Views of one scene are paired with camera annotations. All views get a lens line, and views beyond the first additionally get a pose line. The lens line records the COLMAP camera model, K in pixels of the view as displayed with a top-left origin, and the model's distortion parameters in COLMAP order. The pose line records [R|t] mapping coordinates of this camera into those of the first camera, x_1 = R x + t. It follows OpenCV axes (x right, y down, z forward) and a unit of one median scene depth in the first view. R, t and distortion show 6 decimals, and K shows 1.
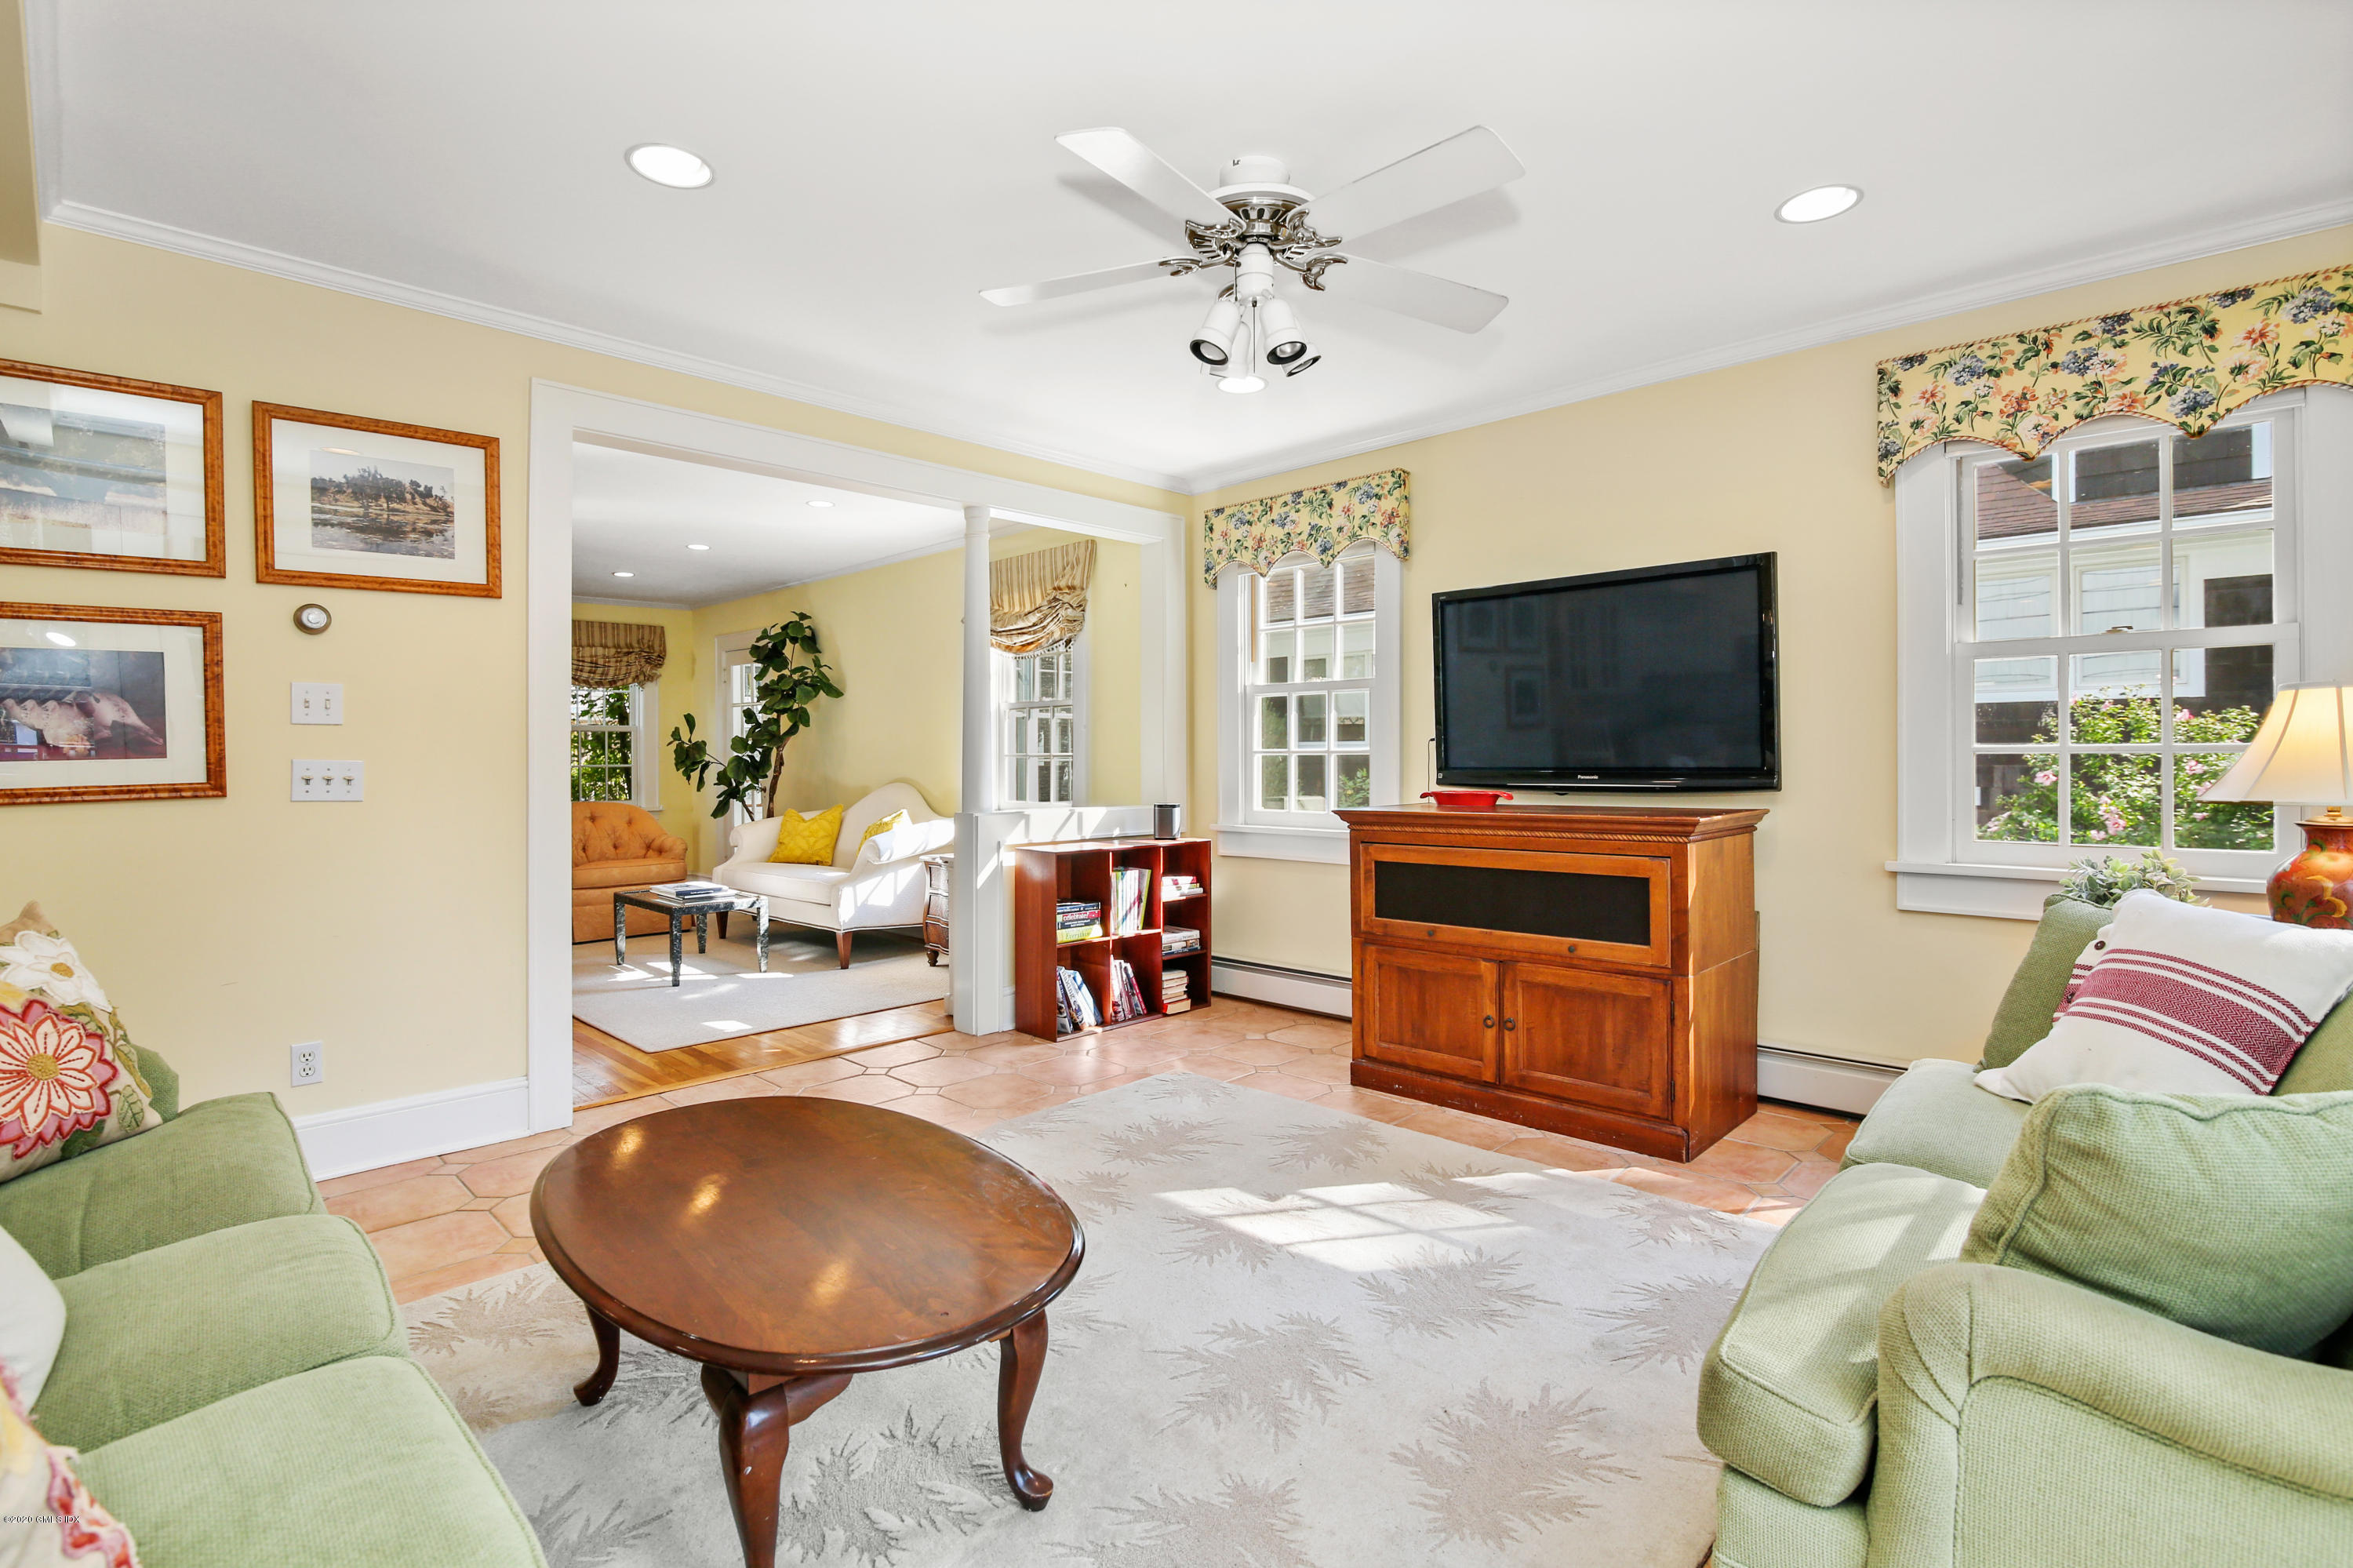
lens RADIAL K [[1083.2, 0, 1177.3], [0, 1083.2, 763.9], [0, 0, 1]] dist [-0.013408, 0.000669]
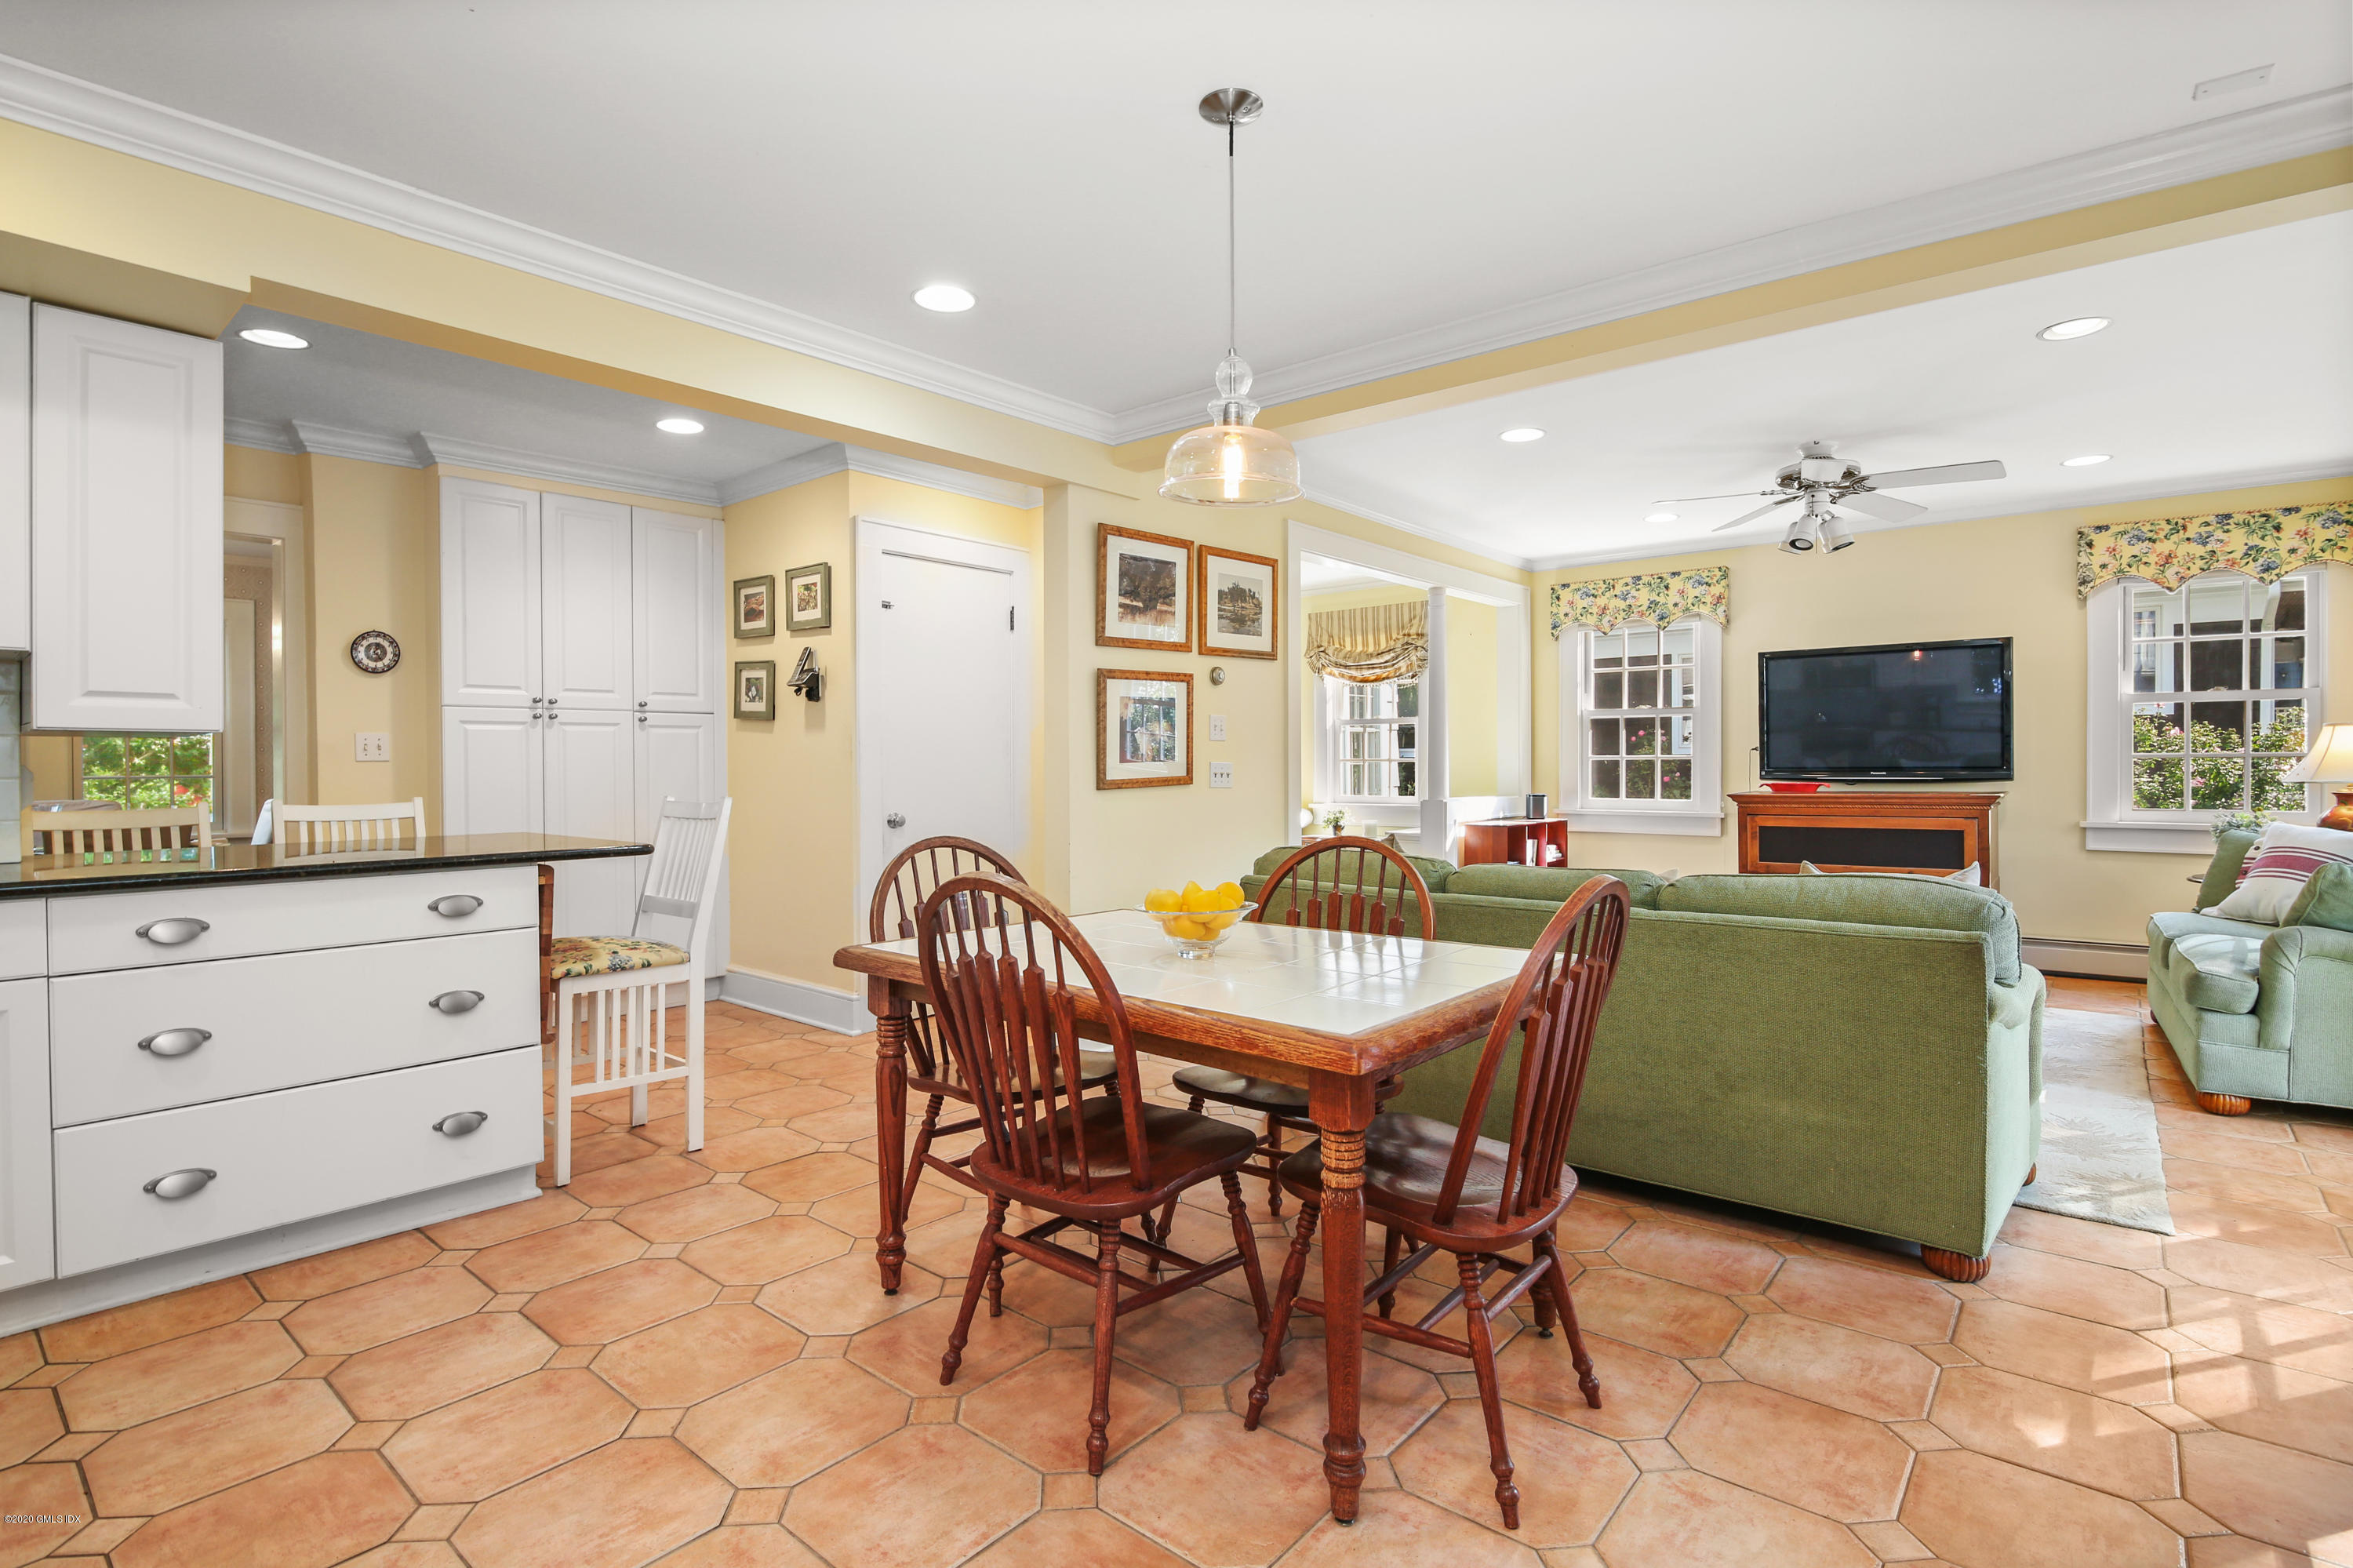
lens RADIAL K [[1133.4, 0, 1176.5], [0, 1133.4, 784.0], [0, 0, 1]] dist [-0.003067, -0.000288]
pose [[0.995734, -0.002439, 0.092240, -0.951615], [0.001357, 0.999929, 0.011797, 0.008377], [-0.092263, -0.011622, 0.995667, -0.663235]]
